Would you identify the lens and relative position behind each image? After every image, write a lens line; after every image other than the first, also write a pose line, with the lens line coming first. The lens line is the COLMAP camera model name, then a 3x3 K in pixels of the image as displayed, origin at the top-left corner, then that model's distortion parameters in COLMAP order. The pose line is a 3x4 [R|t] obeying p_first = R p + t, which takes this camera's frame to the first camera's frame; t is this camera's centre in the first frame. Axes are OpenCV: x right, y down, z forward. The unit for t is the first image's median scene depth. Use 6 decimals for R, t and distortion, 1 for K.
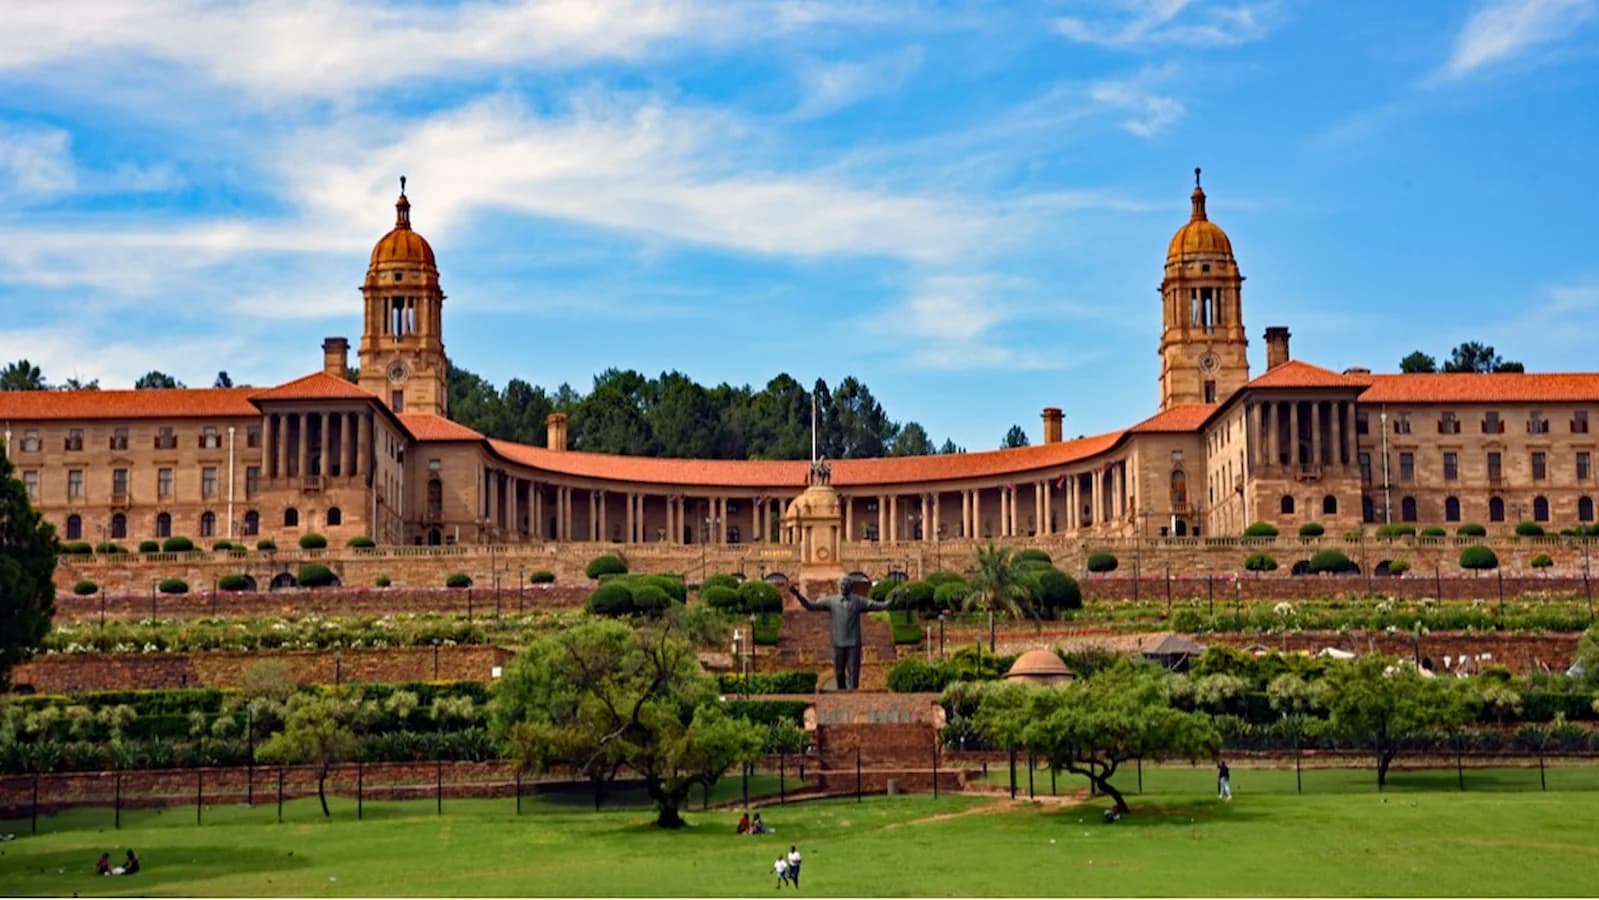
lens RADIAL K [[1551.8, 0, 798.0], [0, 1551.8, 451.0], [0, 0, 1]] dist [0.011819, 0.000000]
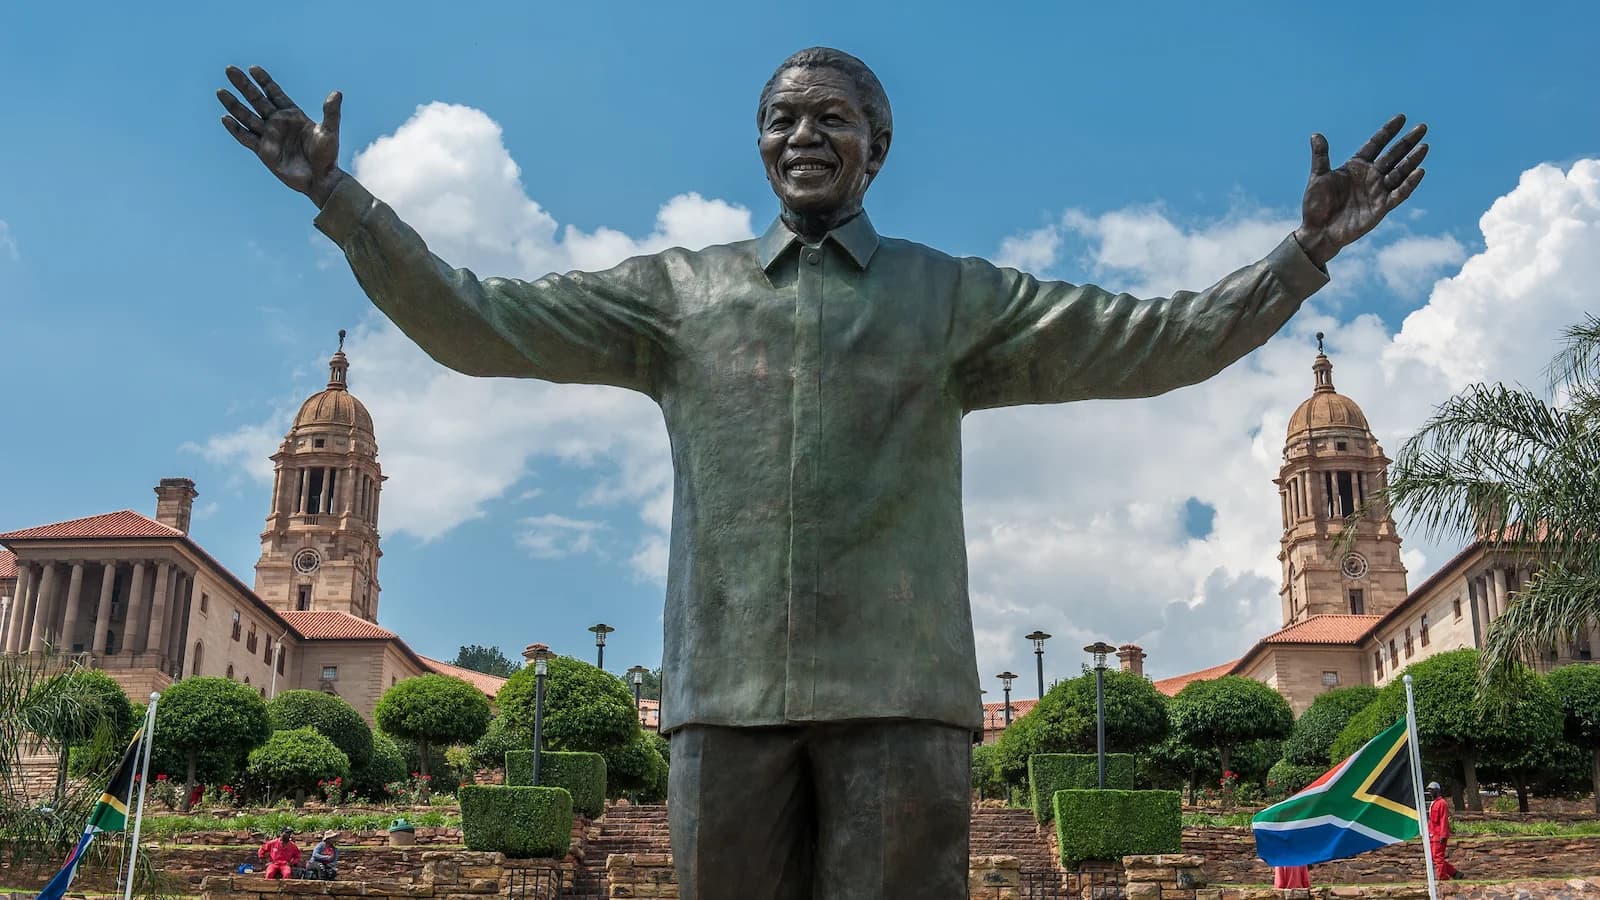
lens RADIAL K [[1552.7, 0, 803.6], [0, 1552.7, 449.1], [0, 0, 1]] dist [0.011819, 0.000000]
pose [[0.999675, 0.013793, -0.021453, 0.007537], [-0.017452, 0.983325, -0.181016, 0.030552], [0.018599, 0.181331, 0.983246, 0.223345]]
